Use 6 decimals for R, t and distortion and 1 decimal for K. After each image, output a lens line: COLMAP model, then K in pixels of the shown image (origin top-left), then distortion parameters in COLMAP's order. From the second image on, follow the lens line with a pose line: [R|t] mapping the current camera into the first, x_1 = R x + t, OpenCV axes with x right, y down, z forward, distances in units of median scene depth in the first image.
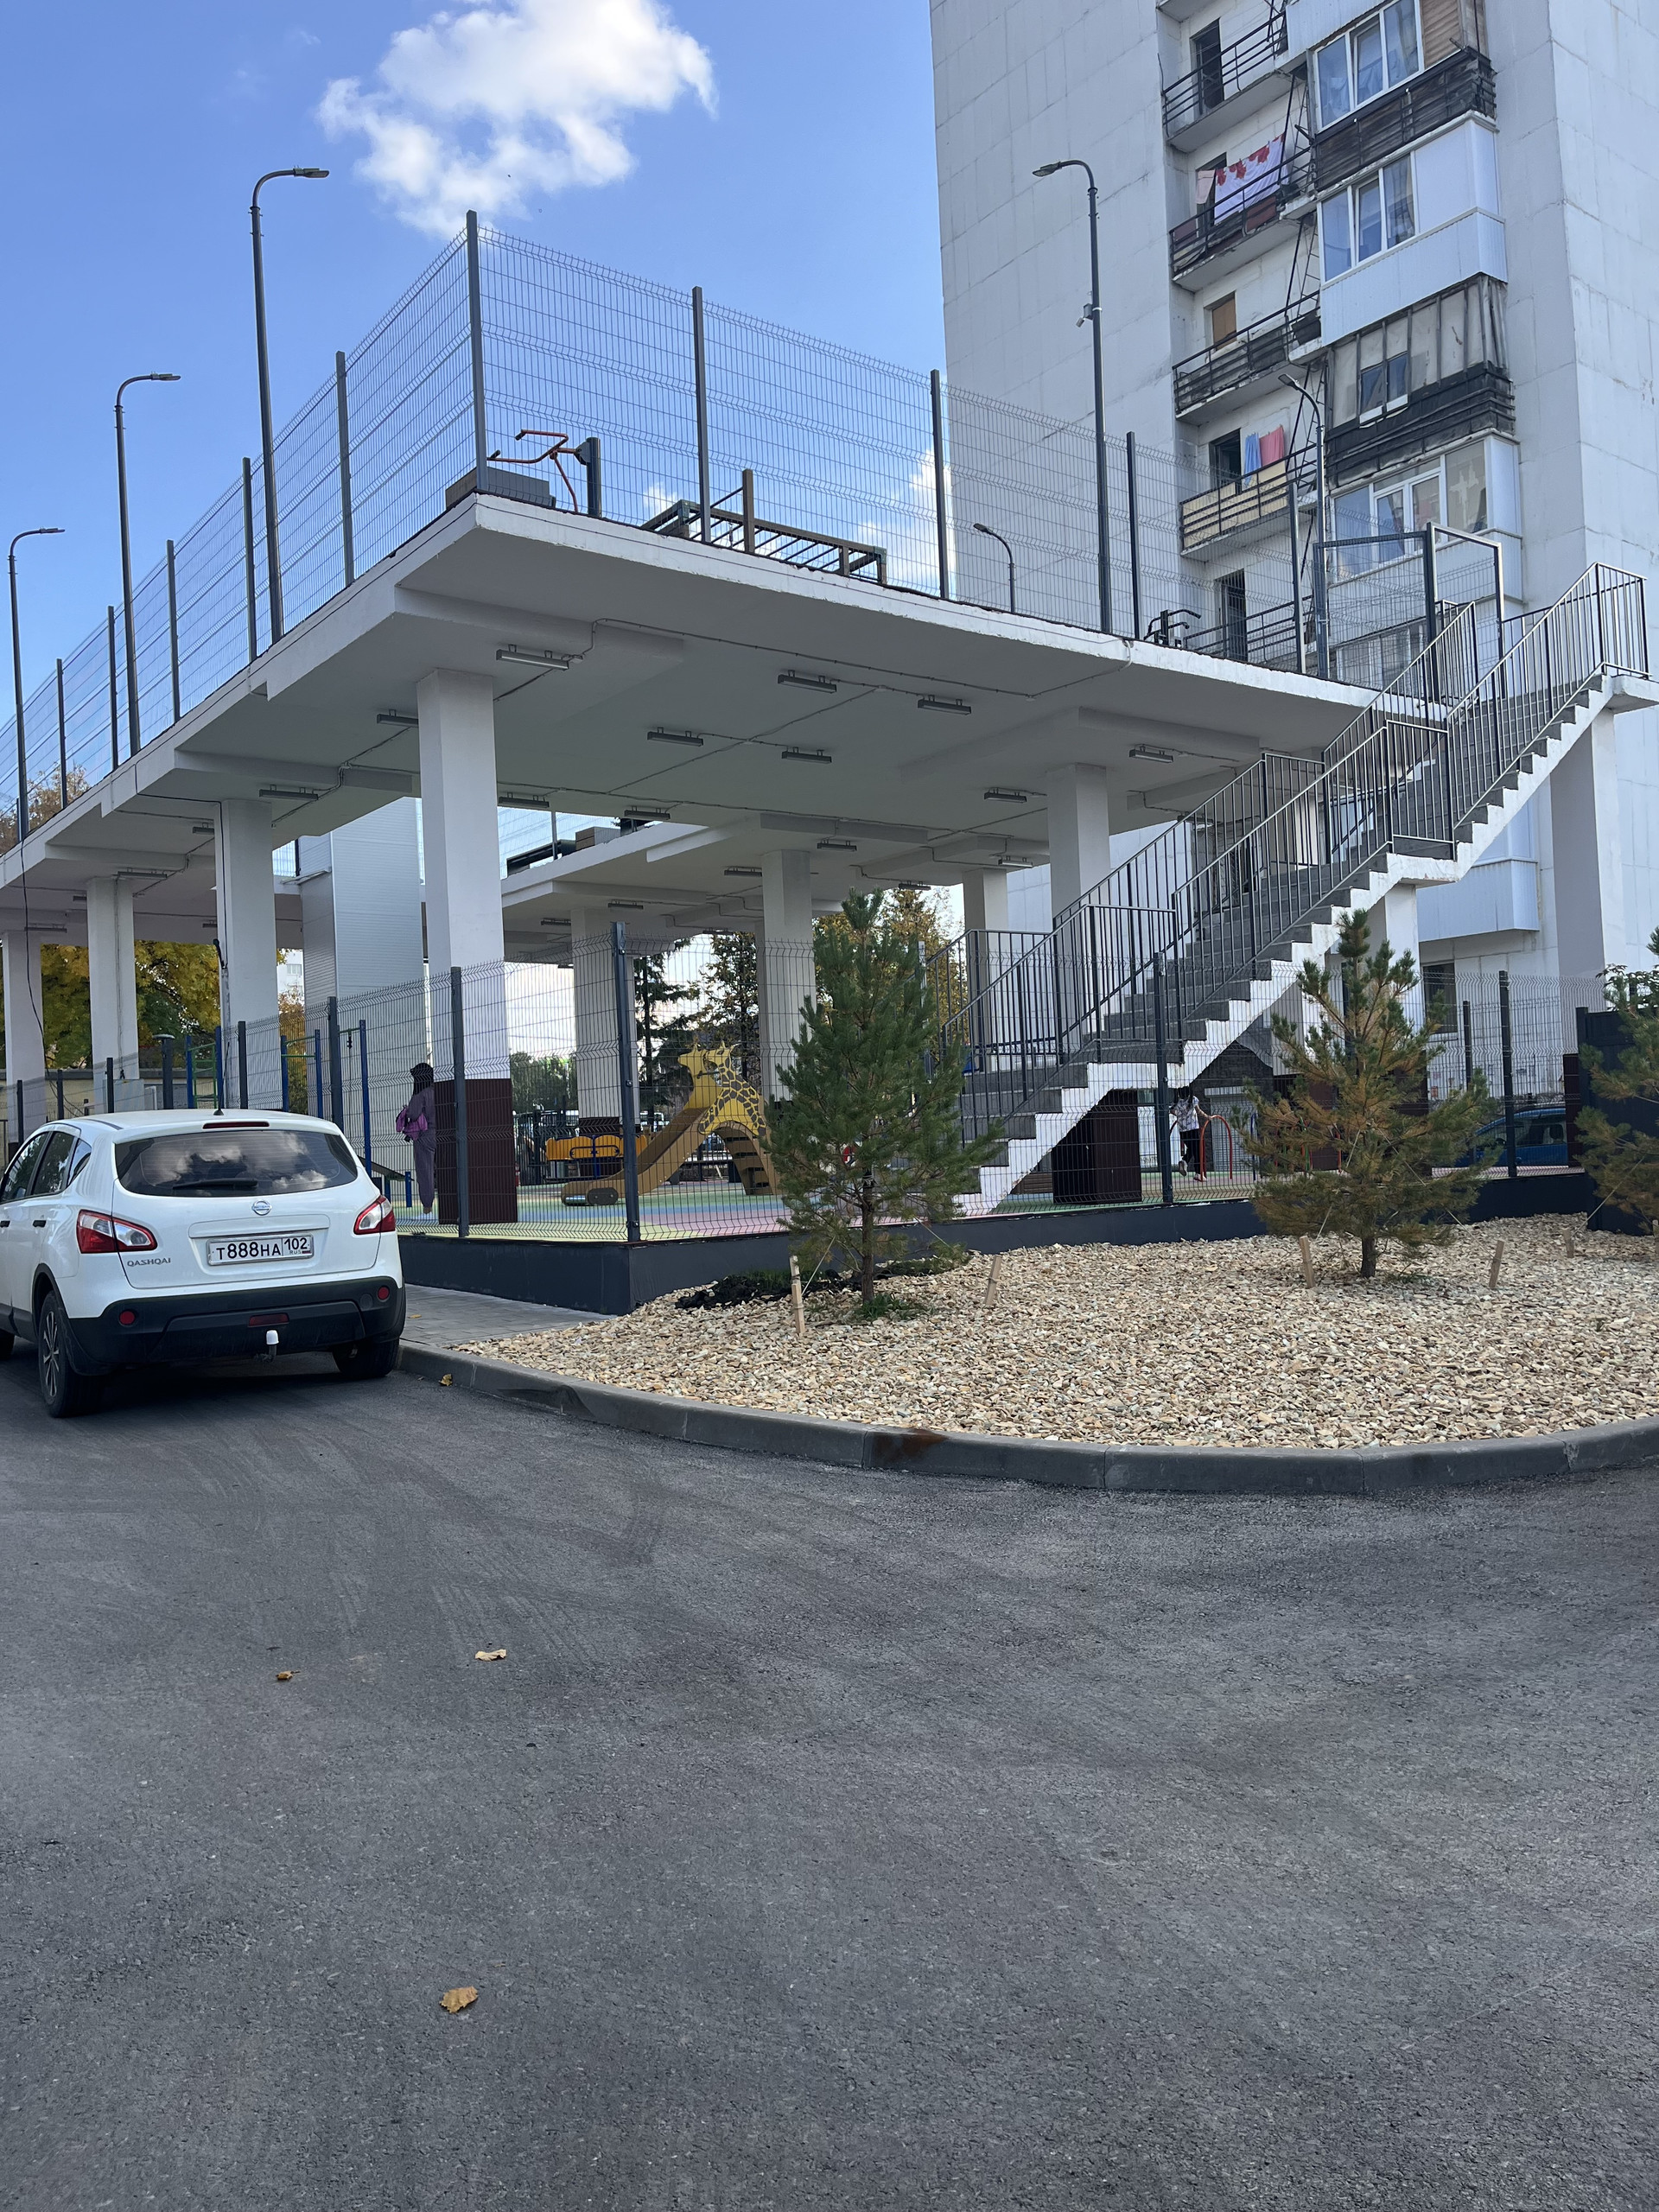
lens RADIAL K [[1677.4, 0, 826.1], [0, 1677.4, 1101.4], [0, 0, 1]] dist [0.049325, -0.040555]
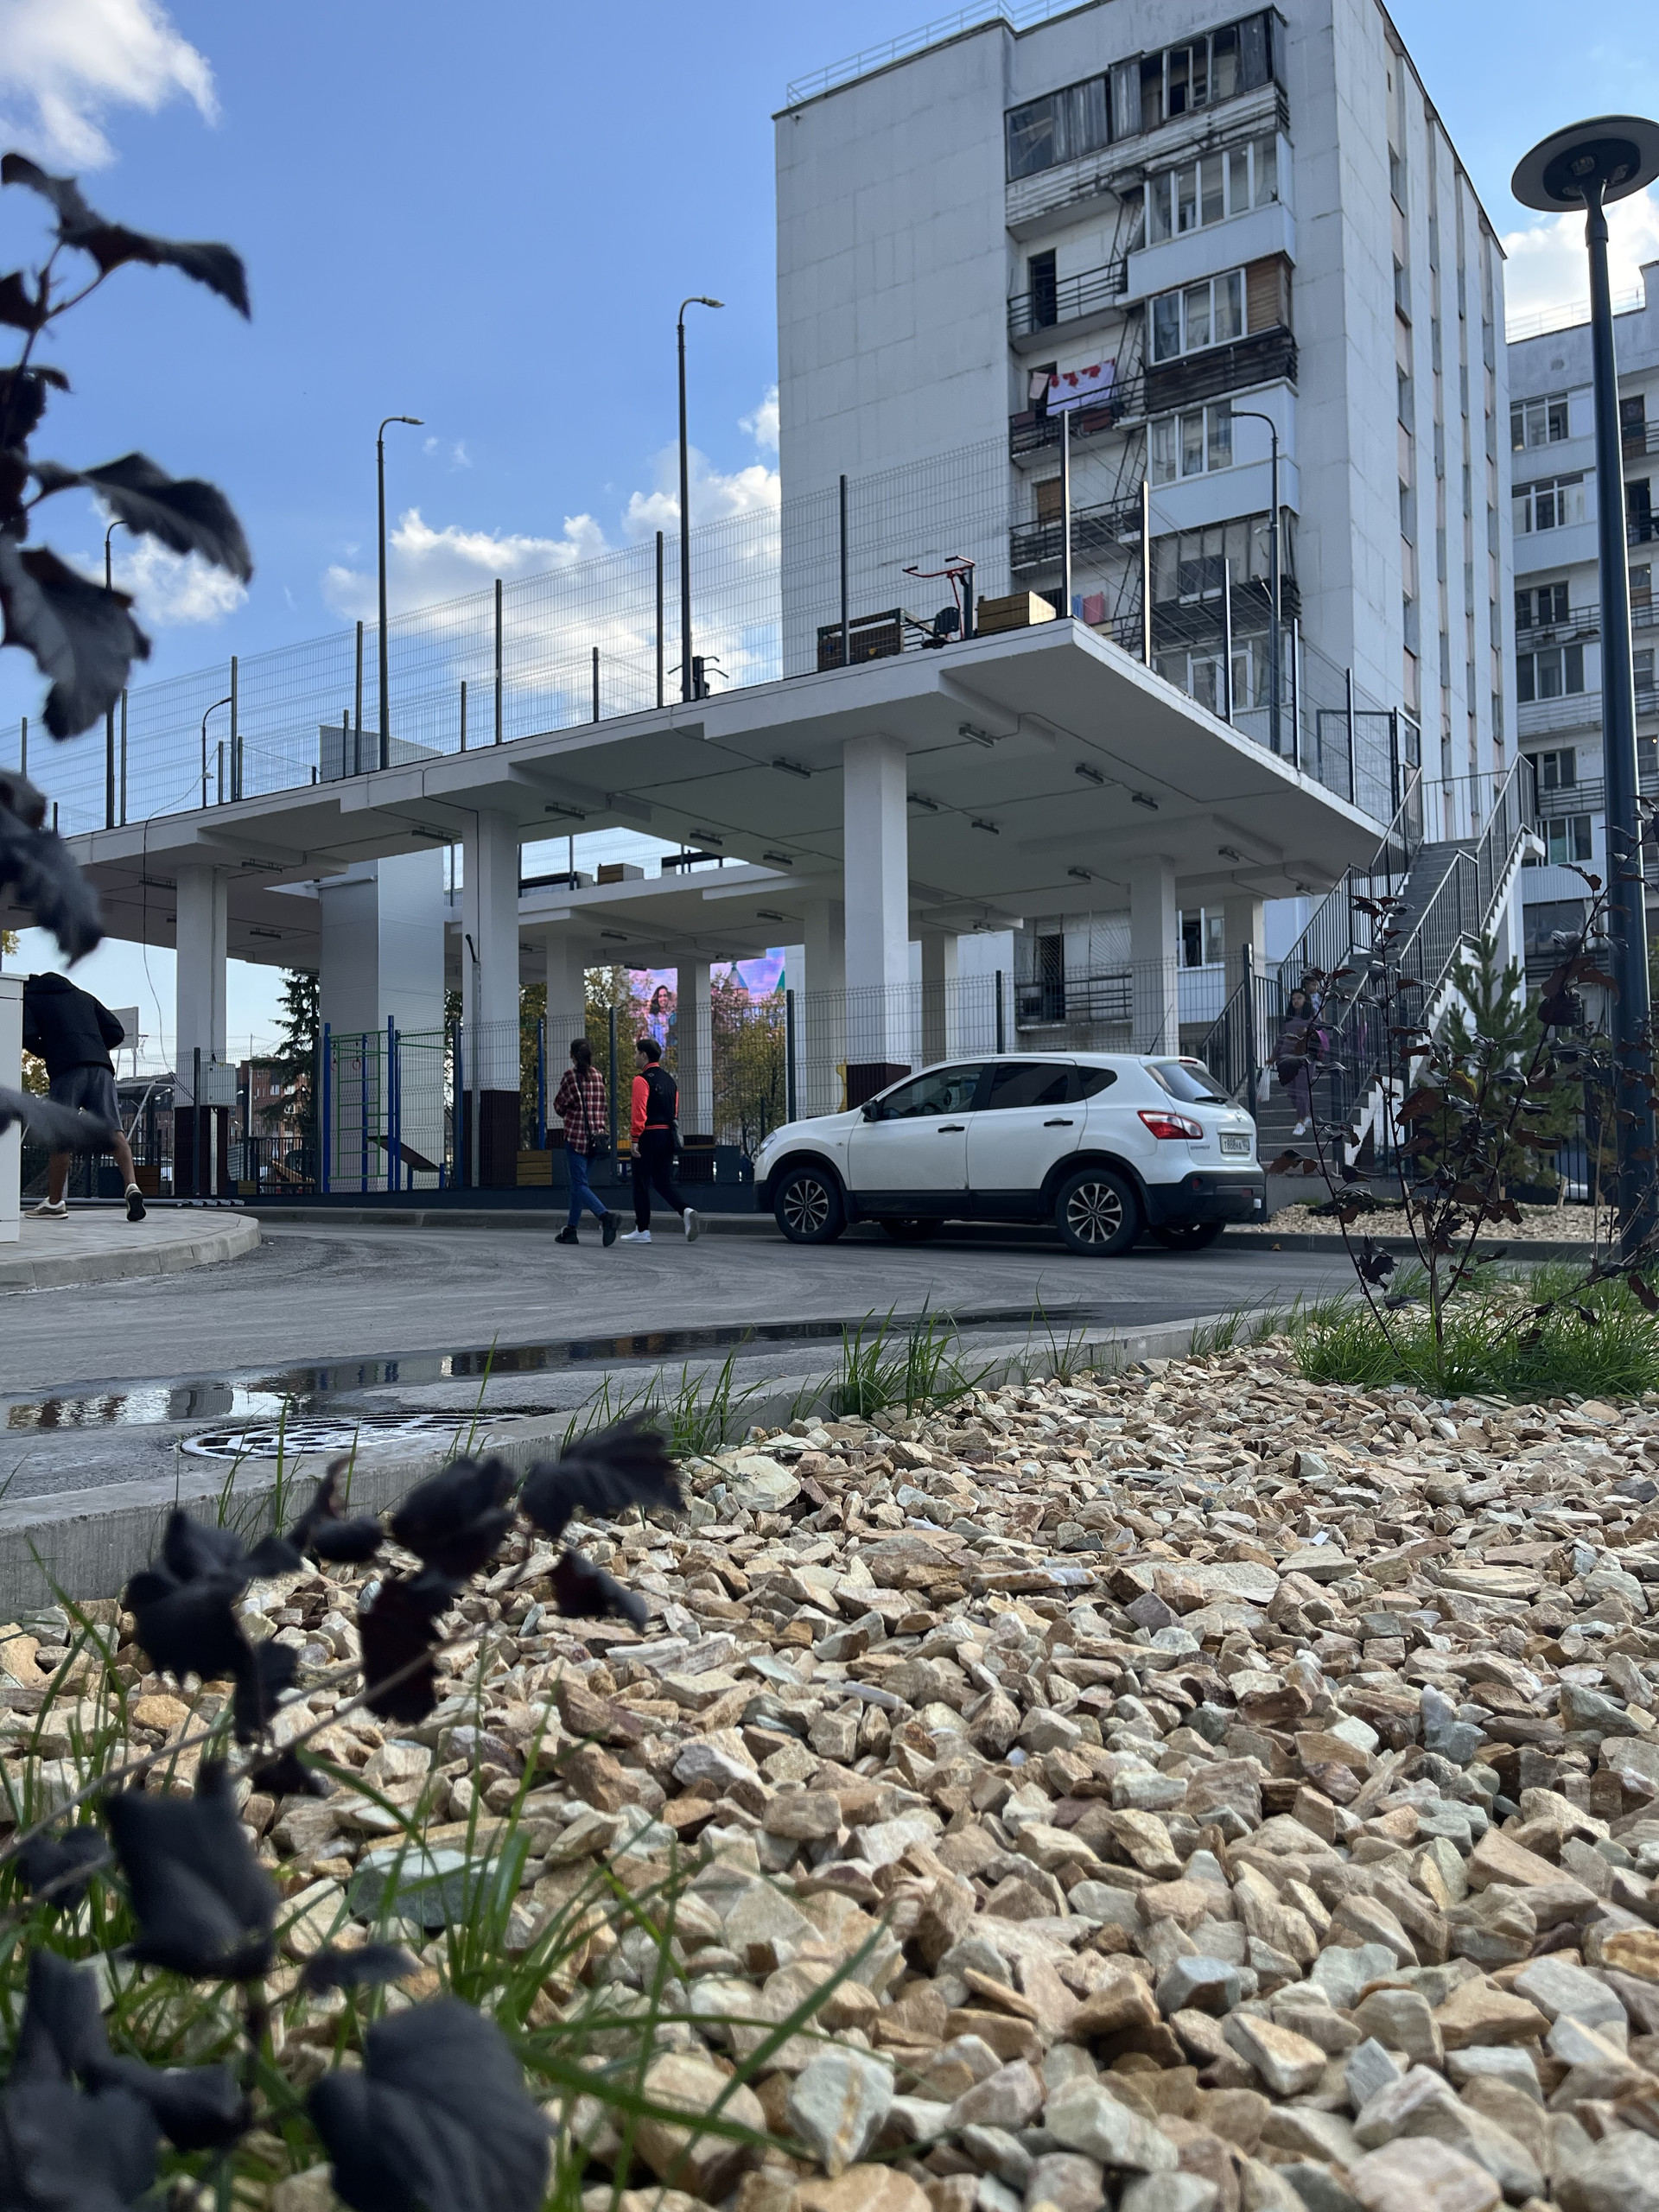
lens RADIAL K [[1677.4, 0, 818.7], [0, 1677.4, 1116.3], [0, 0, 1]] dist [0.049325, -0.040555]
pose [[0.941689, 0.050910, 0.332611, -0.314141], [-0.039107, 0.998348, -0.042089, 0.037513], [-0.334204, 0.026627, 0.942125, -0.068838]]
